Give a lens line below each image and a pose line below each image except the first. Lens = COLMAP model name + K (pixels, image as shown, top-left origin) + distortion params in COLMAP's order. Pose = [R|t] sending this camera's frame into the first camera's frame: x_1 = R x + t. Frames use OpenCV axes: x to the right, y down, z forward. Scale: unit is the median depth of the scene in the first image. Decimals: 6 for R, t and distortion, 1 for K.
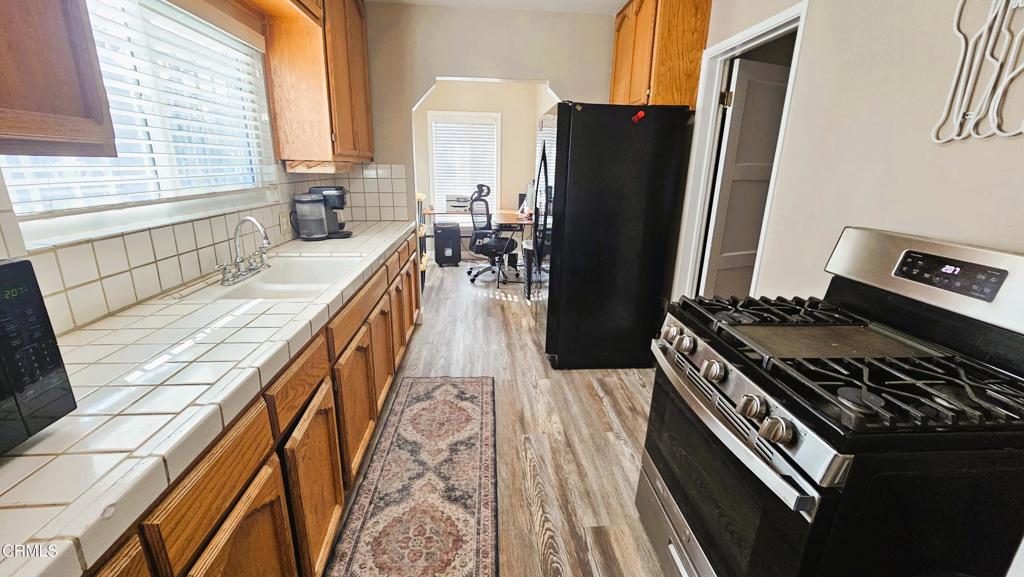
lens RADIAL K [[424.2, 0, 512.0], [0, 424.2, 288.5], [0, 0, 1]] dist [0.000554, -0.000665]
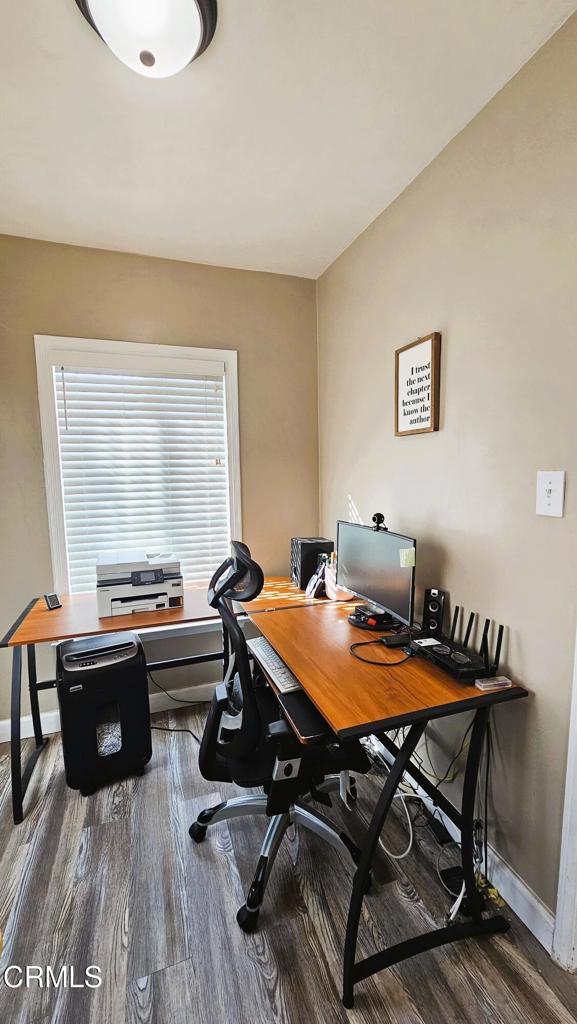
lens RADIAL K [[424.2, 0, 285.4], [0, 424.2, 514.1], [0, 0, 1]] dist [0.000554, -0.000665]
pose [[0.963347, -0.060708, 0.261299, -0.215440], [0.103957, 0.982428, -0.155013, -0.431744], [-0.247297, 0.176495, 0.952730, 1.404630]]
